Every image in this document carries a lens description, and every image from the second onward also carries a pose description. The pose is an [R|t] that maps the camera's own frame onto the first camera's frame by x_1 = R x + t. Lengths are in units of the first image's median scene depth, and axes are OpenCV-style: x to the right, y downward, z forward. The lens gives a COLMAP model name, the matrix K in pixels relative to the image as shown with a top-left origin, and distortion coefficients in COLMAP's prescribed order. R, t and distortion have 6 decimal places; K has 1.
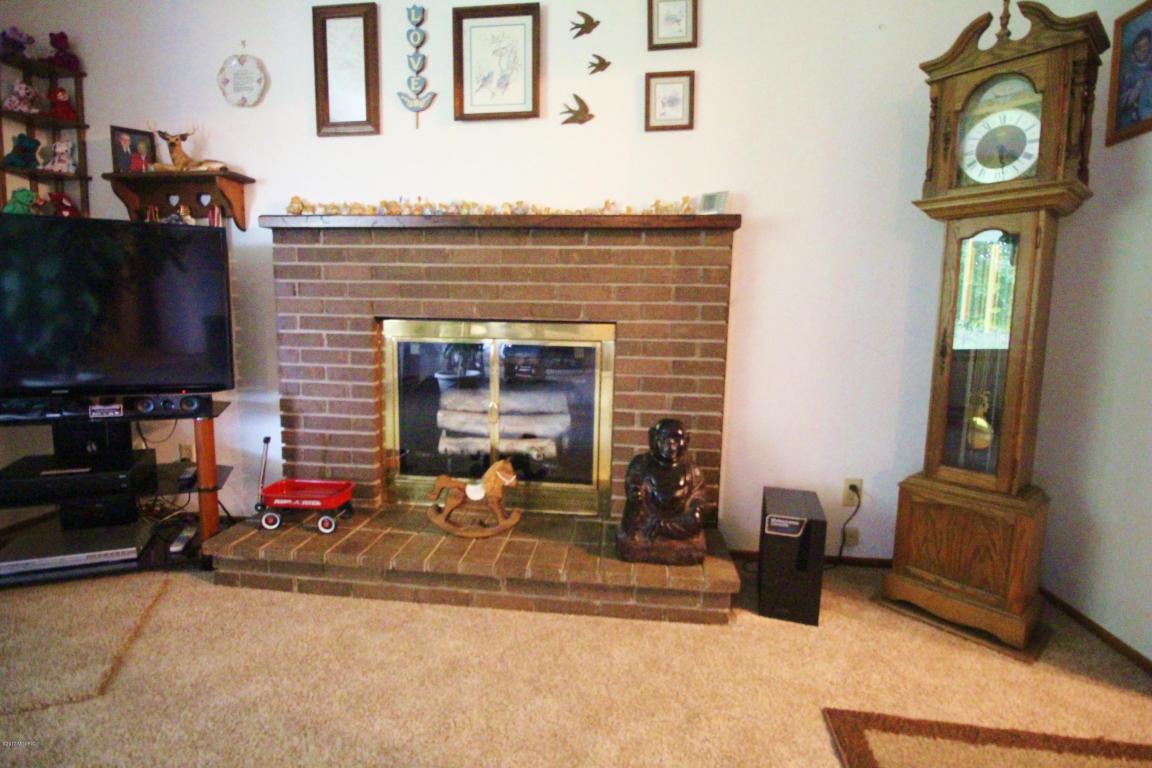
lens RADIAL K [[533.2, 0, 581.0], [0, 533.2, 375.8], [0, 0, 1]] dist [-0.013195, -0.002156]
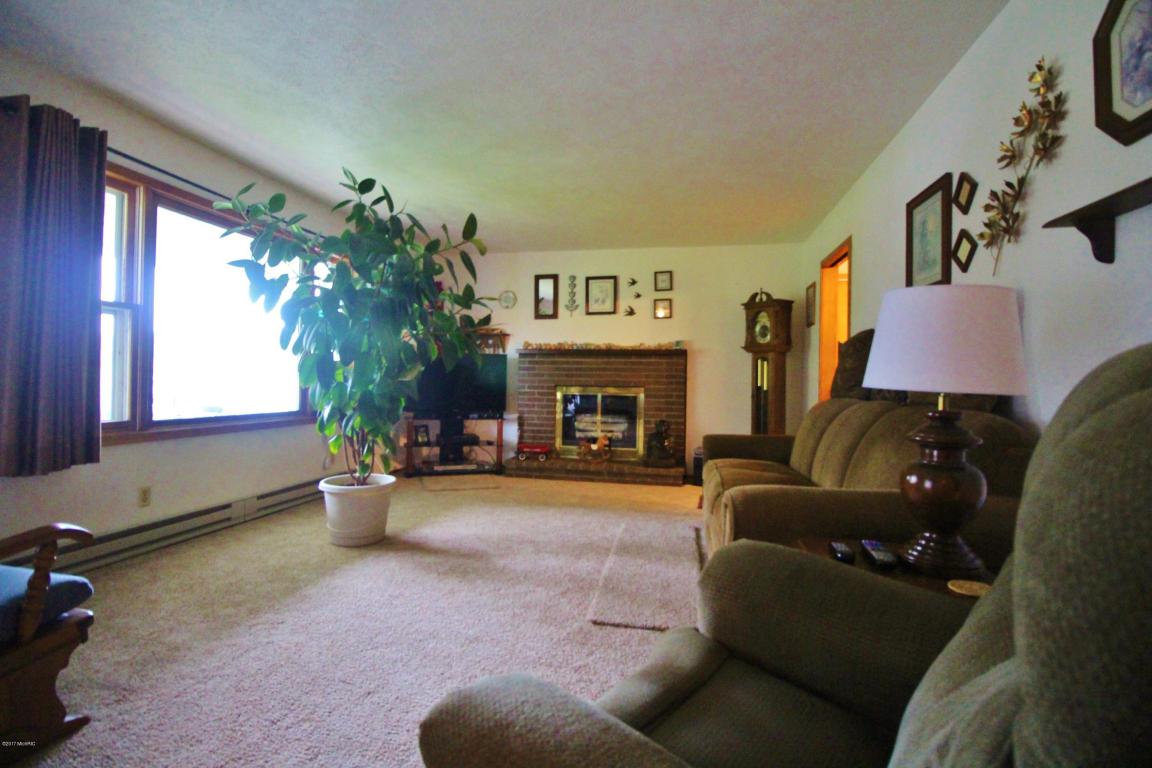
lens RADIAL K [[533.2, 0, 574.8], [0, 533.2, 380.0], [0, 0, 1]] dist [-0.013195, -0.002156]
pose [[0.994540, -0.005027, -0.104237, -0.004411], [-0.006151, 0.994278, -0.106646, 0.160049], [0.104177, 0.106705, 0.988818, -1.756143]]
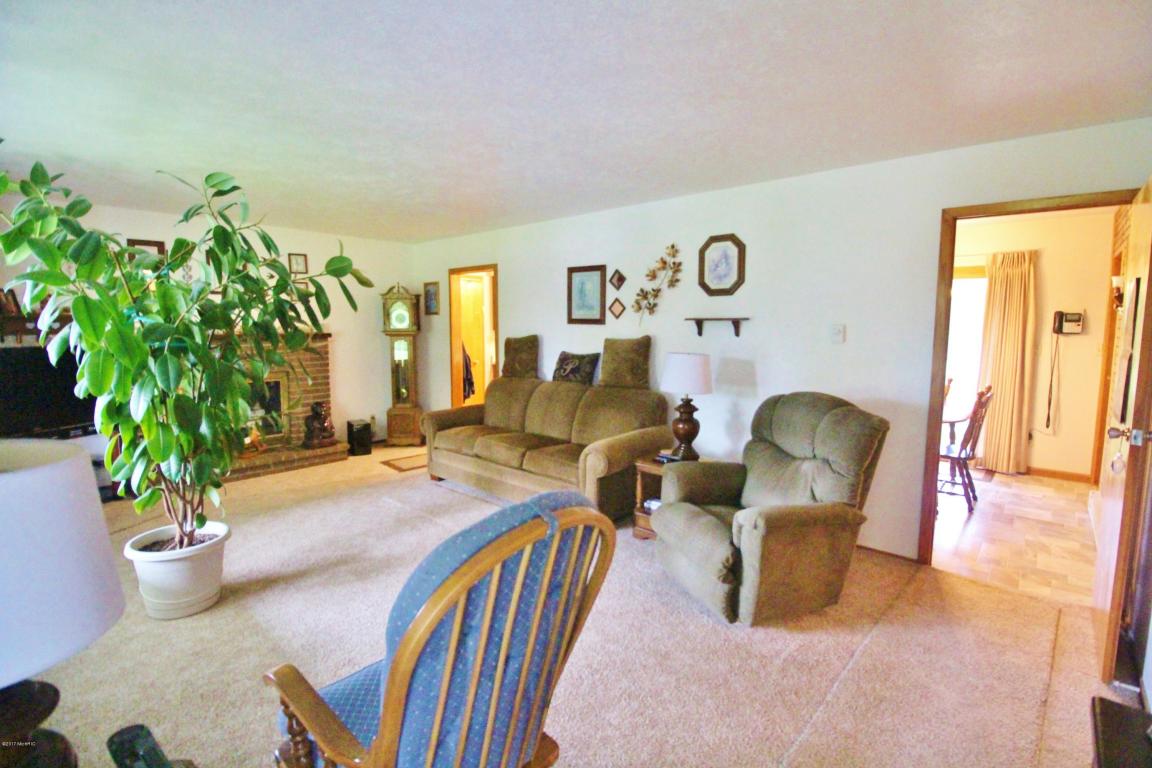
lens RADIAL K [[533.2, 0, 577.3], [0, 533.2, 381.7], [0, 0, 1]] dist [-0.013195, -0.002156]
pose [[0.584635, -0.106997, 0.804210, -1.259716], [0.093804, 0.993532, 0.063994, -0.081438], [-0.805855, 0.038025, 0.590890, -1.797411]]
